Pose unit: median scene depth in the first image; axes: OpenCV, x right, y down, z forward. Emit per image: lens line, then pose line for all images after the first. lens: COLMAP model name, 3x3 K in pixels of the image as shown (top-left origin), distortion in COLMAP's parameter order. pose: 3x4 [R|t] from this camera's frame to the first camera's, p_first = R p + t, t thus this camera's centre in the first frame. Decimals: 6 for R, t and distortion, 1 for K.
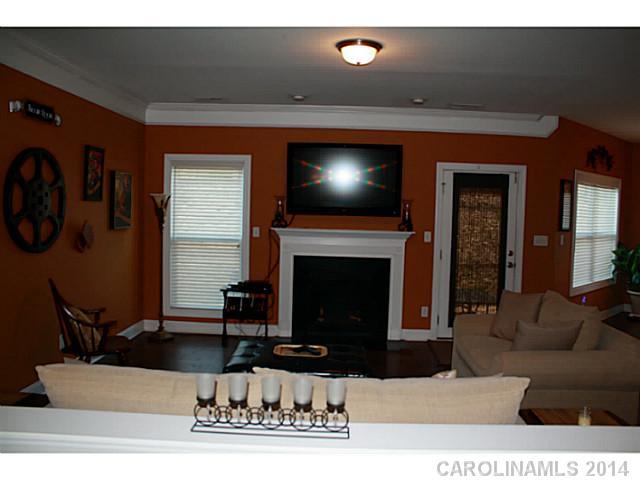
lens RADIAL K [[548.8, 0, 317.9], [0, 548.8, 236.7], [0, 0, 1]] dist [-0.104282, 0.082777]
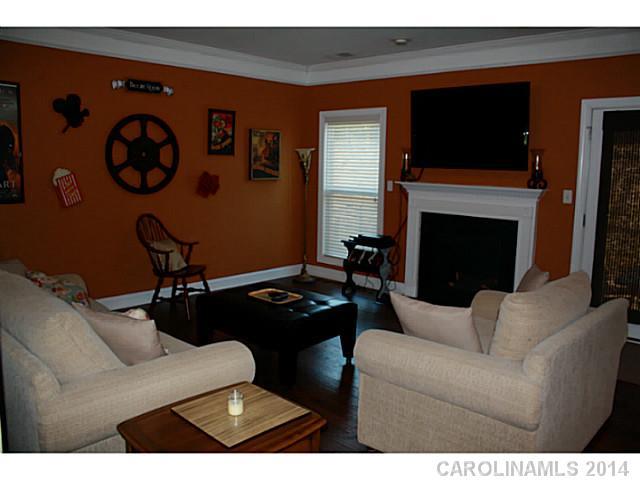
lens RADIAL K [[548.8, 0, 318.2], [0, 548.8, 237.9], [0, 0, 1]] dist [-0.104282, 0.082777]
pose [[0.747917, 0.079768, -0.658982, 0.452100], [-0.034328, 0.996073, 0.081611, 0.008576], [0.662904, -0.038417, 0.747718, 0.183546]]
